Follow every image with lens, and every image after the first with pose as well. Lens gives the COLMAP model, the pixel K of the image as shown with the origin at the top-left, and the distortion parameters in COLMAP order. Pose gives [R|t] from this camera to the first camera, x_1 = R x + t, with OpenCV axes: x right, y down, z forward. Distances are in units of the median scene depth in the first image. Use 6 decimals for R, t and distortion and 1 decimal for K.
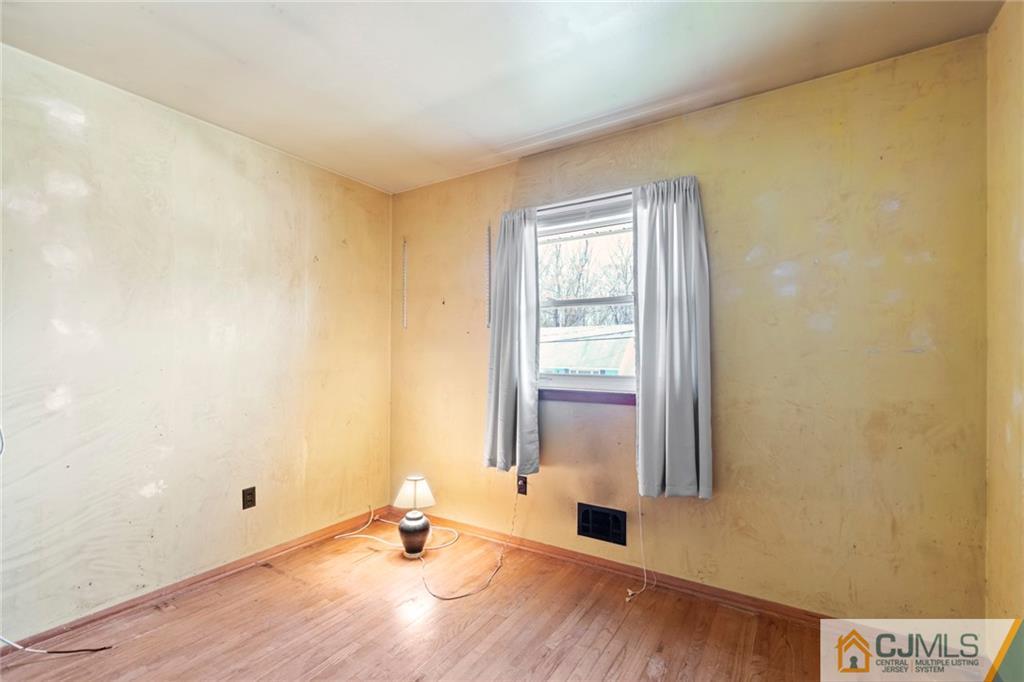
lens RADIAL K [[451.6, 0, 509.6], [0, 451.6, 352.0], [0, 0, 1]] dist [0.001191, 0.000372]
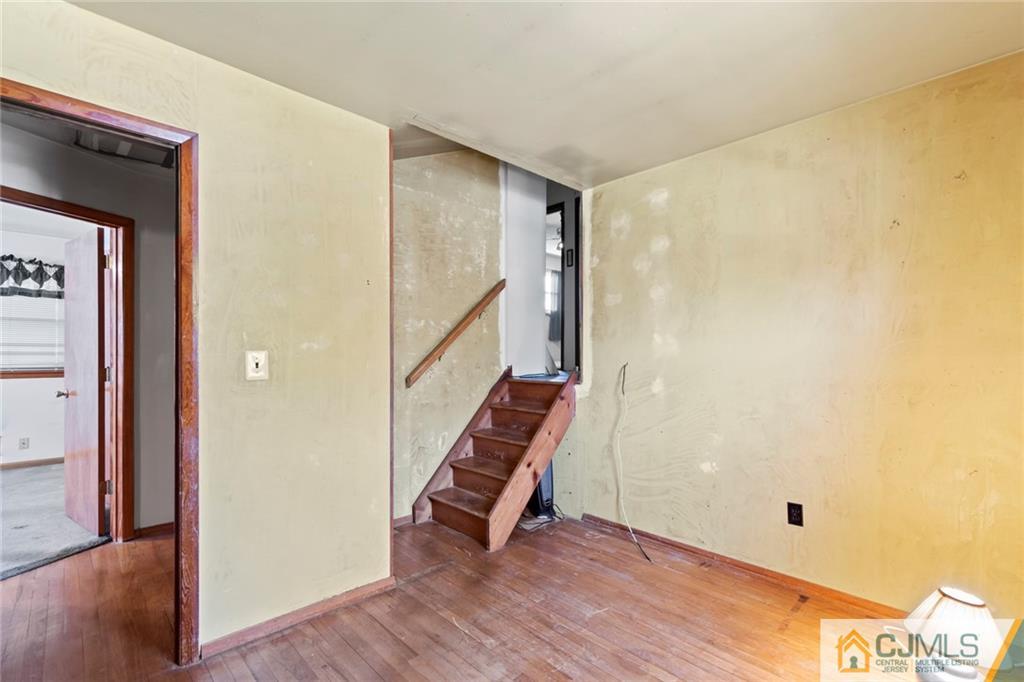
lens RADIAL K [[451.6, 0, 509.6], [0, 451.6, 352.0], [0, 0, 1]] dist [0.001191, 0.000372]
pose [[-0.219334, -0.001512, -0.975649, 0.532334], [0.004808, 0.999985, -0.002631, -0.008270], [0.975638, -0.005268, -0.219324, 0.759701]]
